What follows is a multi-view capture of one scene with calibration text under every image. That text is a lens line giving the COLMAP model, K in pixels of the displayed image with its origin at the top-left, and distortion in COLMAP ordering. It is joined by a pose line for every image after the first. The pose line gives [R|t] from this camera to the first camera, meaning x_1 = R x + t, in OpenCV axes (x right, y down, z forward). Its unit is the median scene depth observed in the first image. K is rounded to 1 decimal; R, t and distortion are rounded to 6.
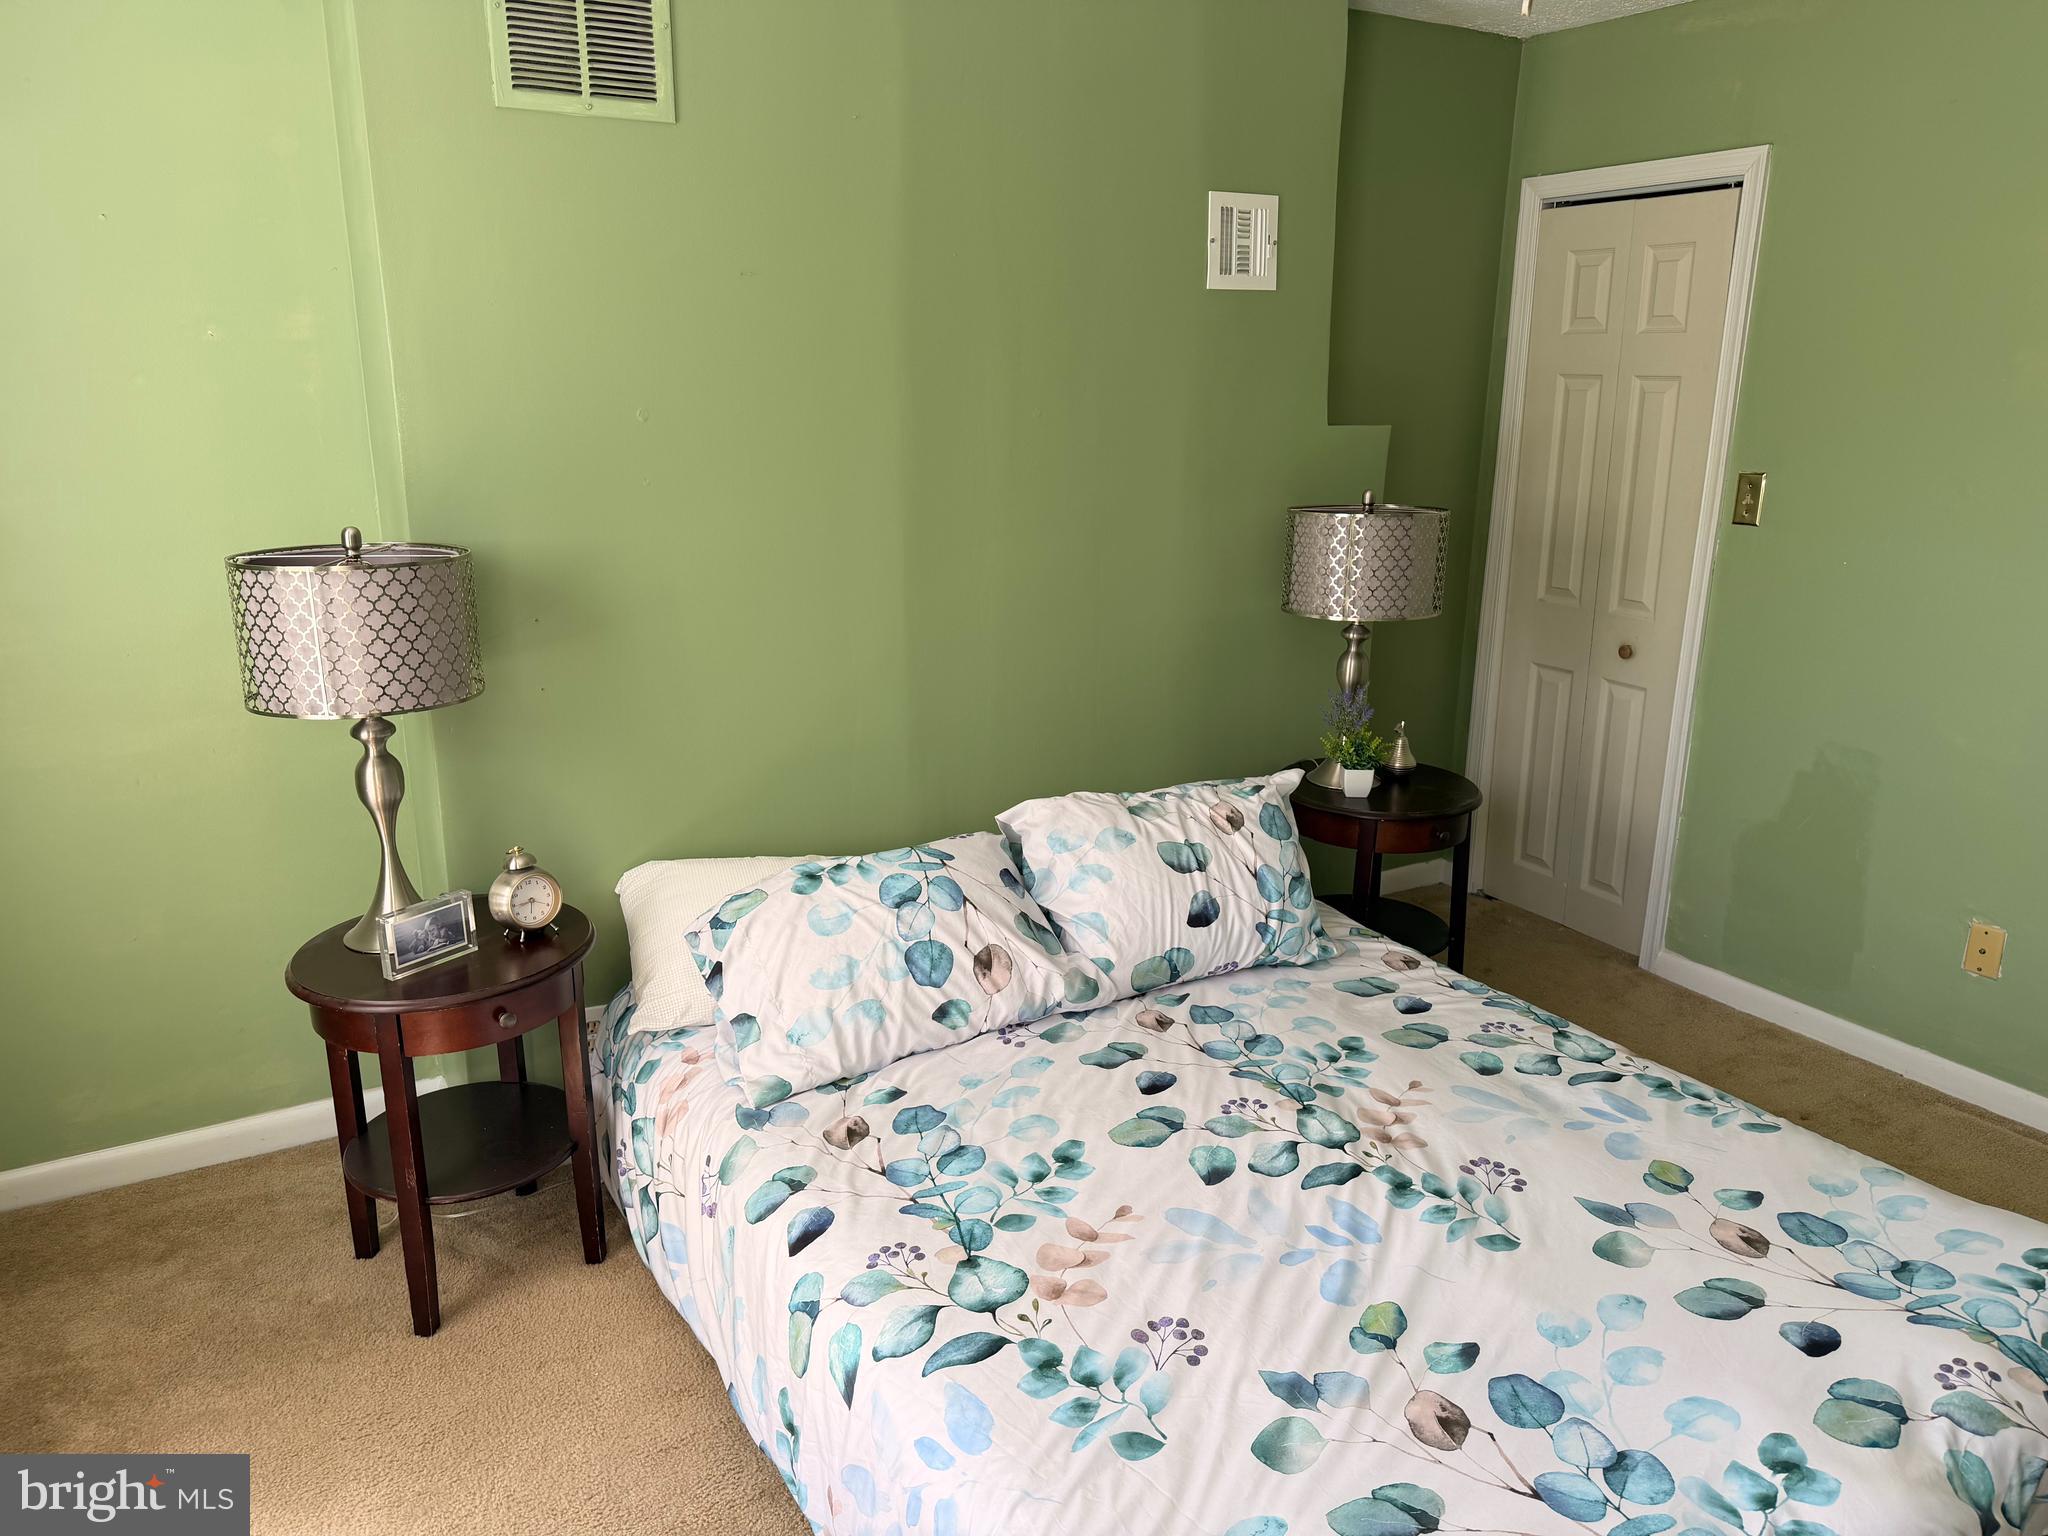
lens RADIAL K [[1429.1, 0, 1028.0], [0, 1429.1, 769.1], [0, 0, 1]] dist [0.050374, -0.068246]
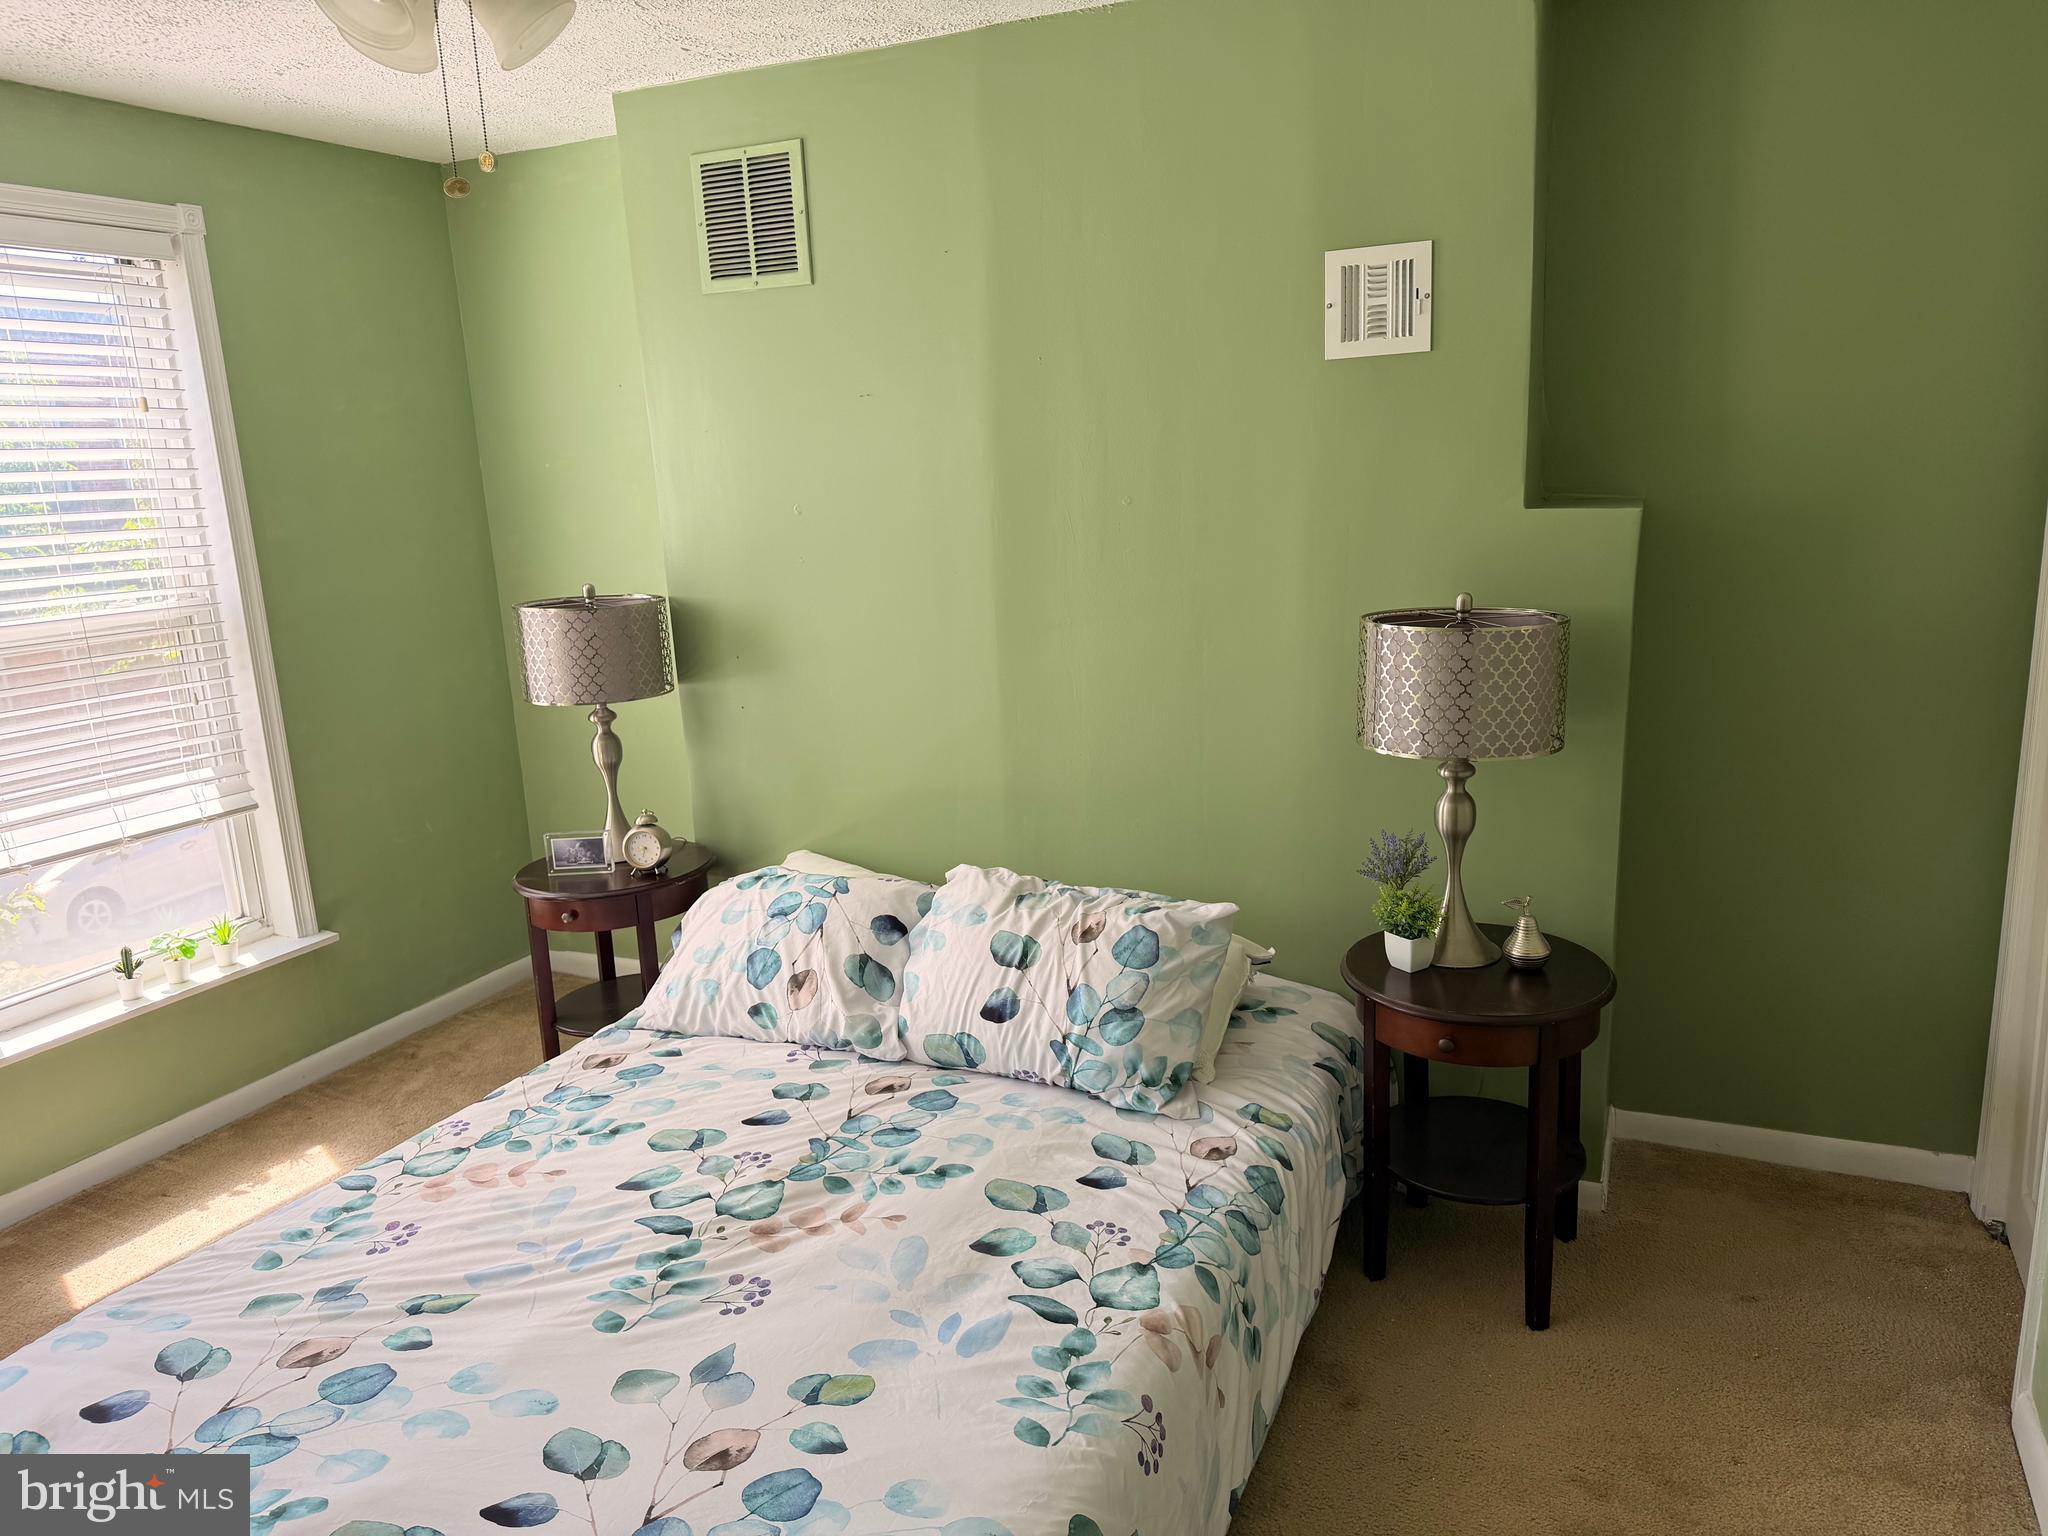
lens RADIAL K [[1429.1, 0, 1030.6], [0, 1429.1, 763.5], [0, 0, 1]] dist [0.050374, -0.068246]
pose [[0.568836, 0.149644, -0.808723, 0.982425], [-0.175280, 0.982775, 0.058562, -0.138019], [0.803556, 0.108441, 0.585267, 0.457571]]
